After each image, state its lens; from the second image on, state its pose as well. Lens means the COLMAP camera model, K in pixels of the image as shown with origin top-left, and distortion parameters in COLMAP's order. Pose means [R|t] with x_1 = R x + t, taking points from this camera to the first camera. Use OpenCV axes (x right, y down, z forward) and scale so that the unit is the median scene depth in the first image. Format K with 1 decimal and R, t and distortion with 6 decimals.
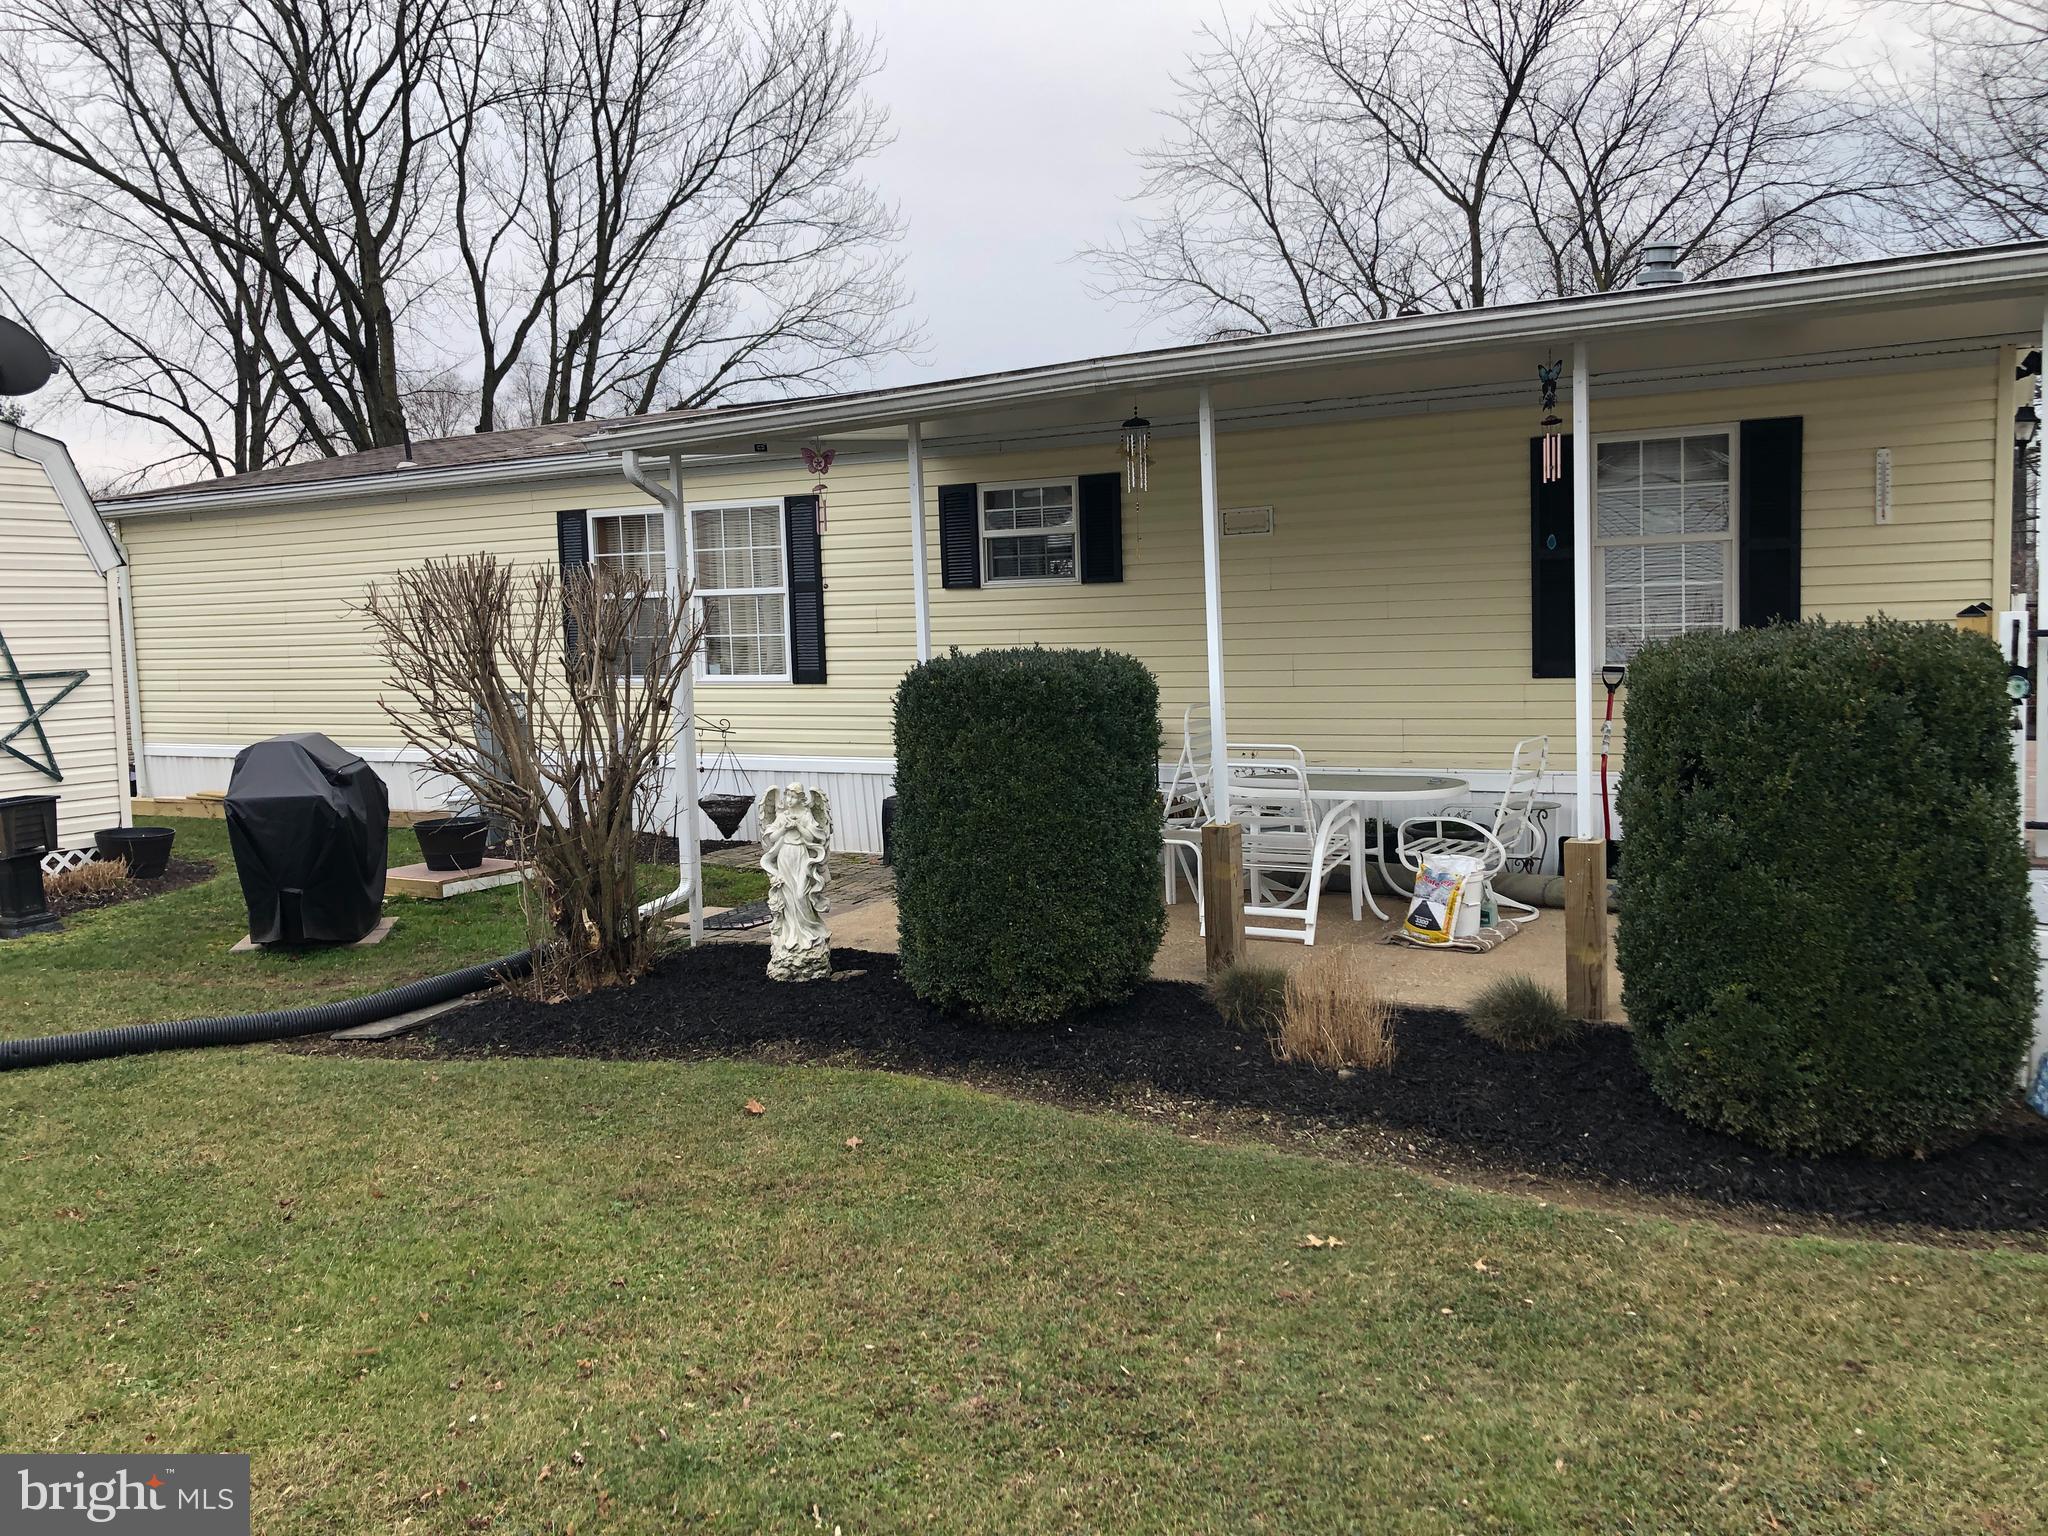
lens RADIAL K [[1651.6, 0, 1024.0], [0, 1651.6, 768.0], [0, 0, 1]] dist [0.055668, -0.079268]
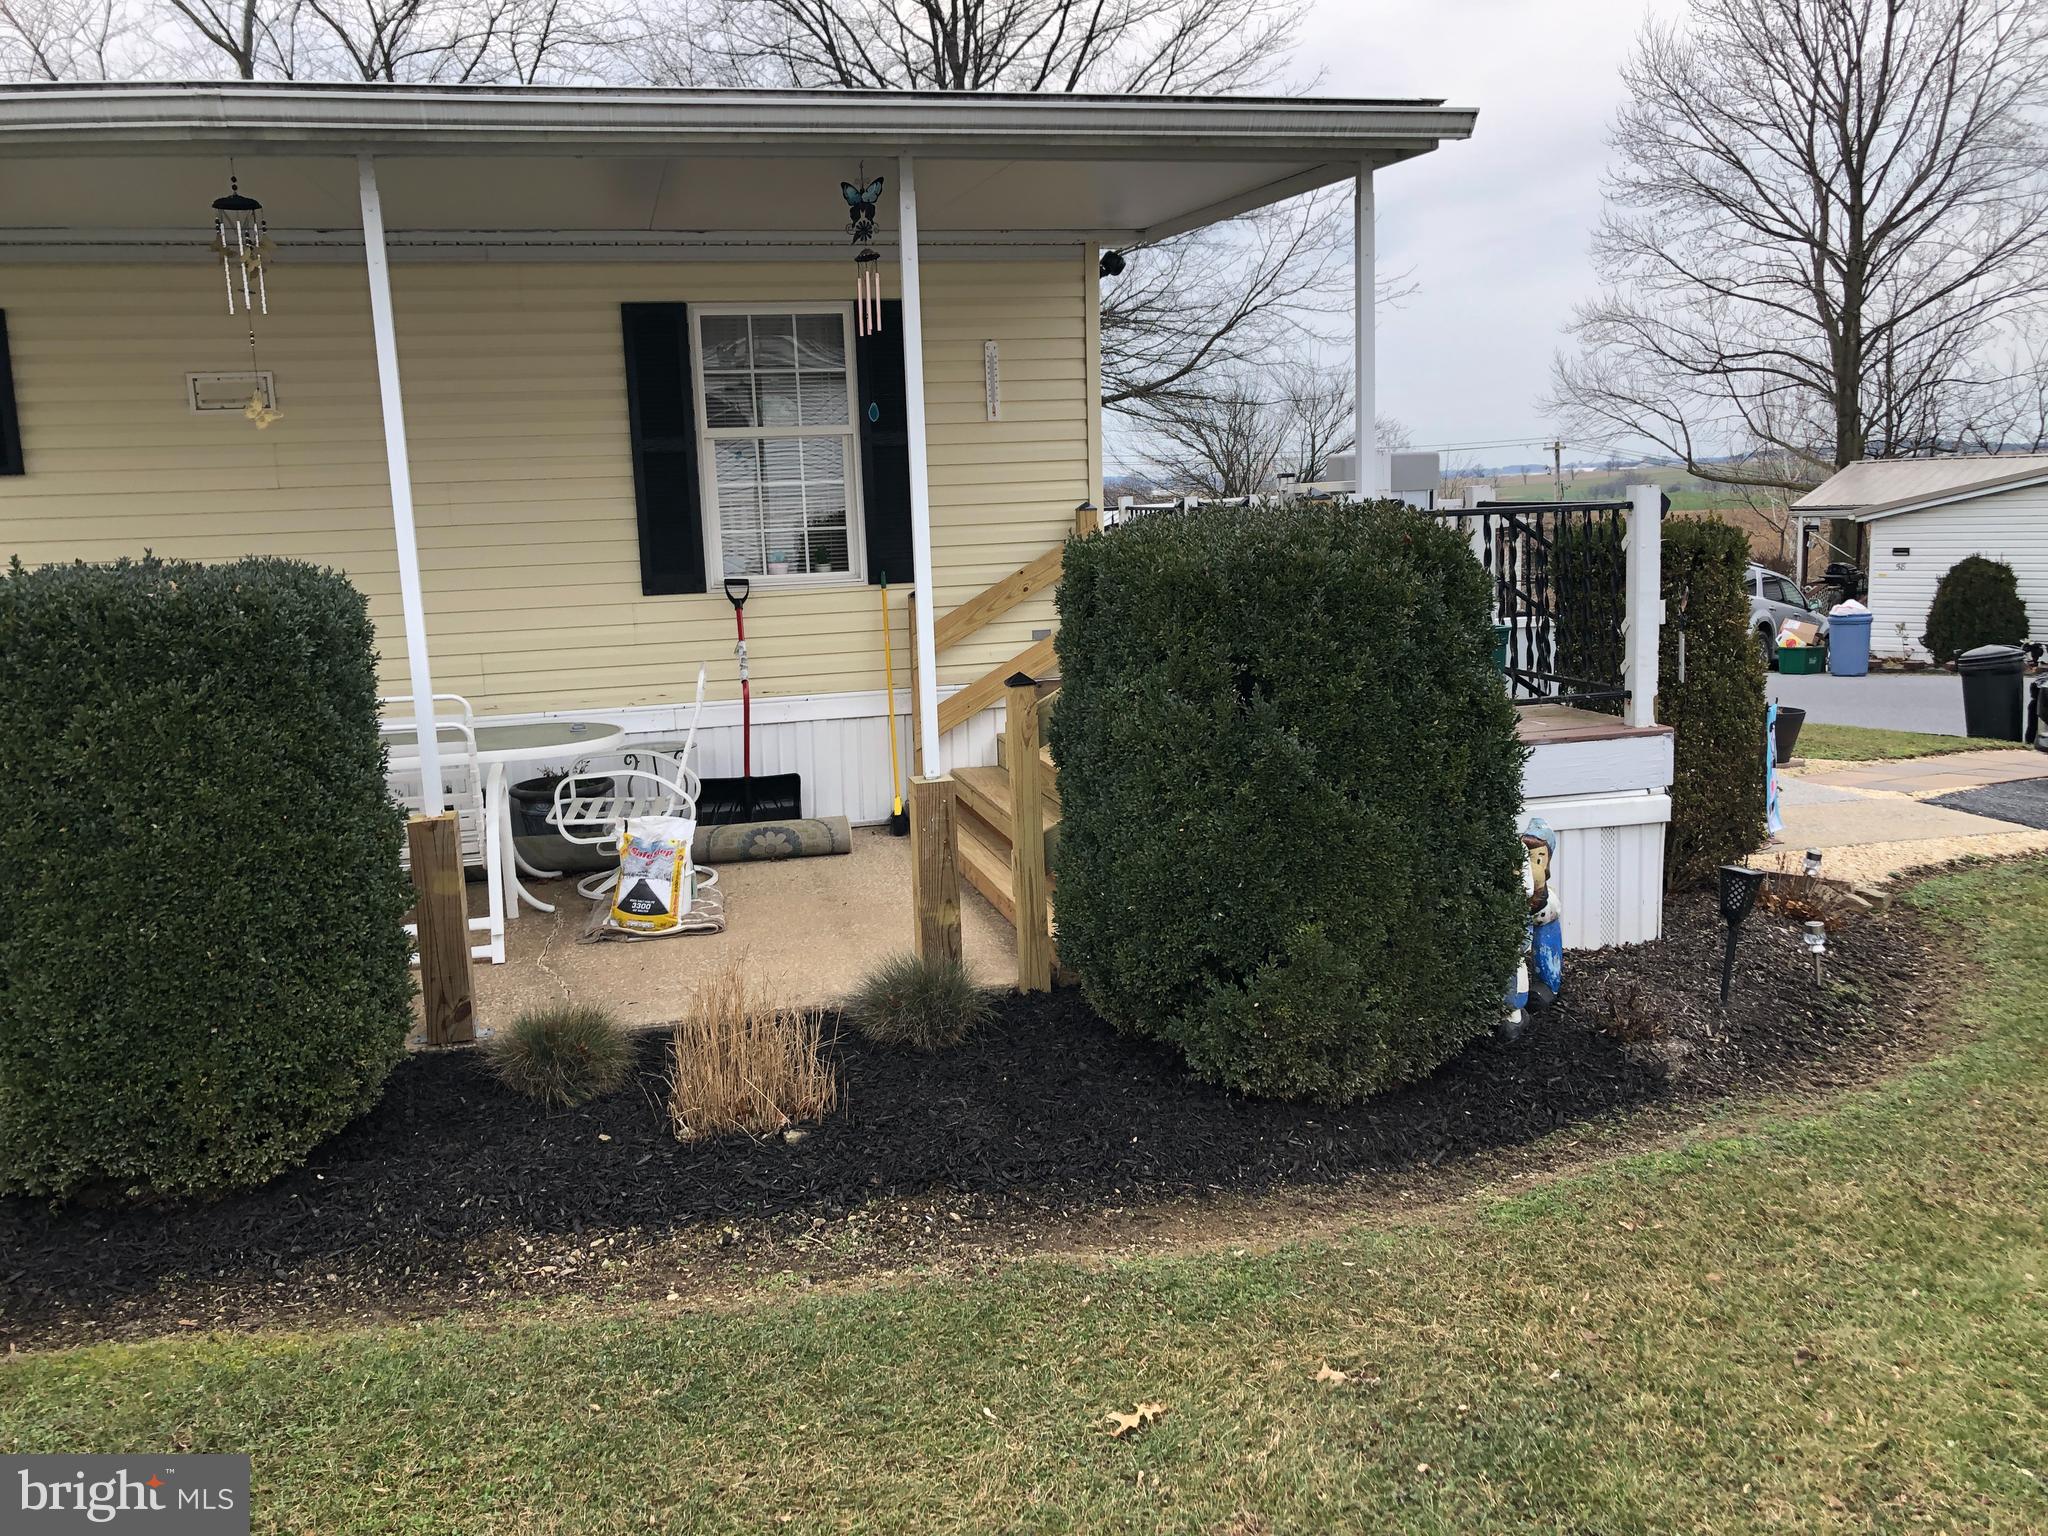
lens RADIAL K [[1651.6, 0, 1024.0], [0, 1651.6, 768.0], [0, 0, 1]] dist [0.055668, -0.079268]
pose [[0.724894, -0.106414, 0.680592, -0.191658], [0.079338, 0.994319, 0.070964, -0.016890], [-0.684276, 0.002556, 0.729218, 0.373632]]
